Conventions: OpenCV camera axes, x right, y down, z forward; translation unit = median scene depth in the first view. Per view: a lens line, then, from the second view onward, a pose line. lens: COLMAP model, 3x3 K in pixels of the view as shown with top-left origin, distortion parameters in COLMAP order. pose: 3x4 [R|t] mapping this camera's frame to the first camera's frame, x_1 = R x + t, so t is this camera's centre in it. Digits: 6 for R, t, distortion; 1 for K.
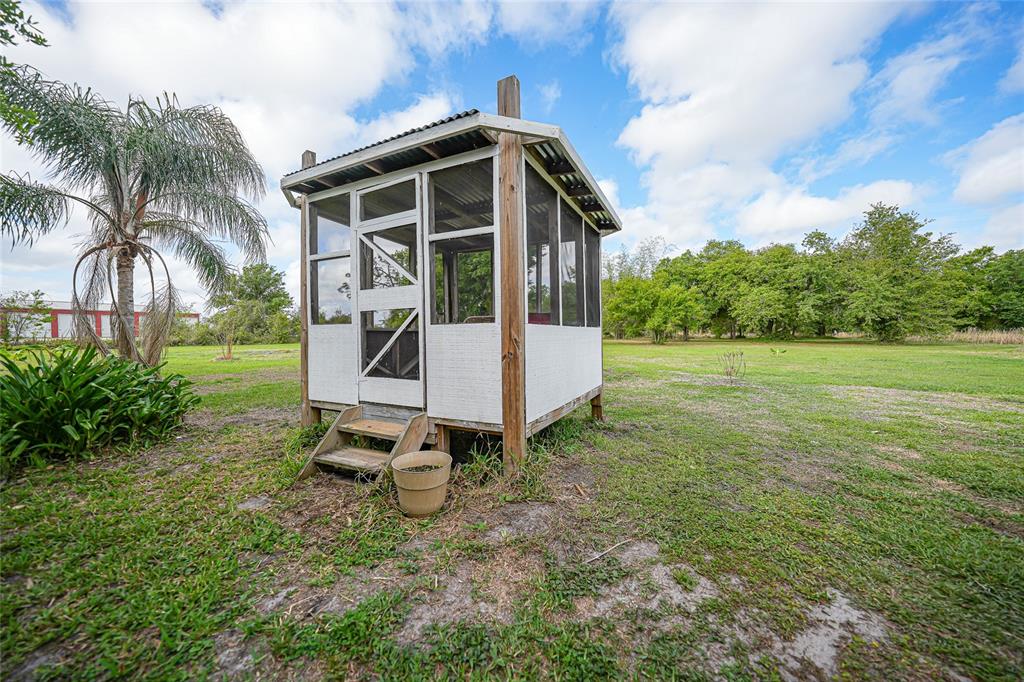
lens RADIAL K [[349.5, 0, 518.7], [0, 349.5, 336.7], [0, 0, 1]] dist [-0.000010, 0.000002]
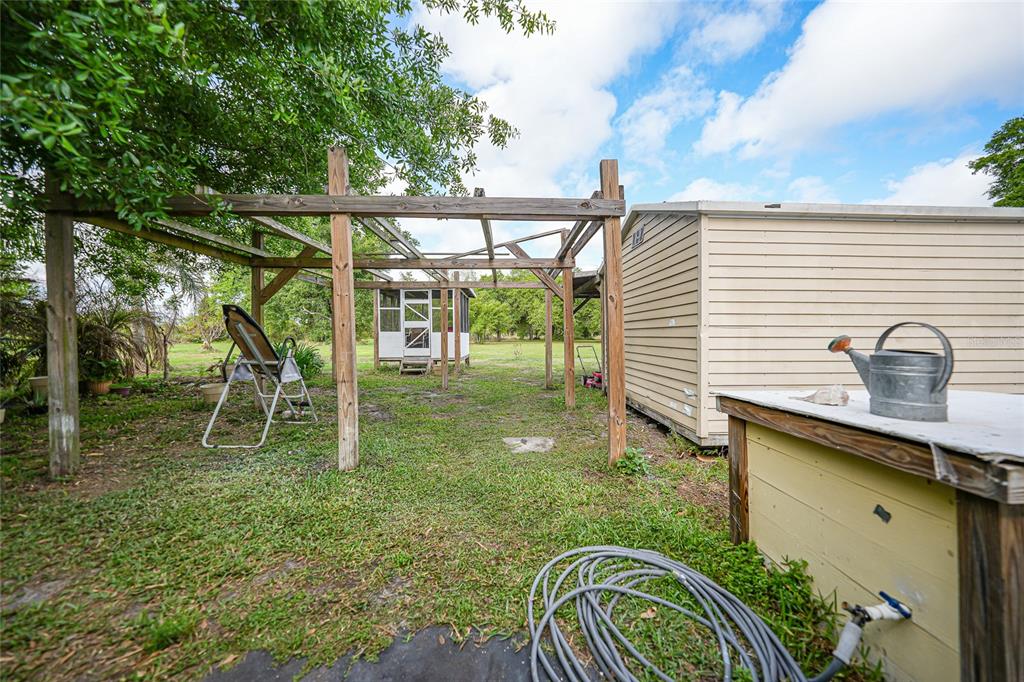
lens RADIAL K [[349.5, 0, 518.7], [0, 349.5, 336.7], [0, 0, 1]] dist [-0.000010, 0.000002]
pose [[0.876311, -0.001924, 0.481742, -0.101019], [0.005369, 0.999969, -0.005773, 0.003053], [-0.481716, 0.007646, 0.876294, -0.213536]]
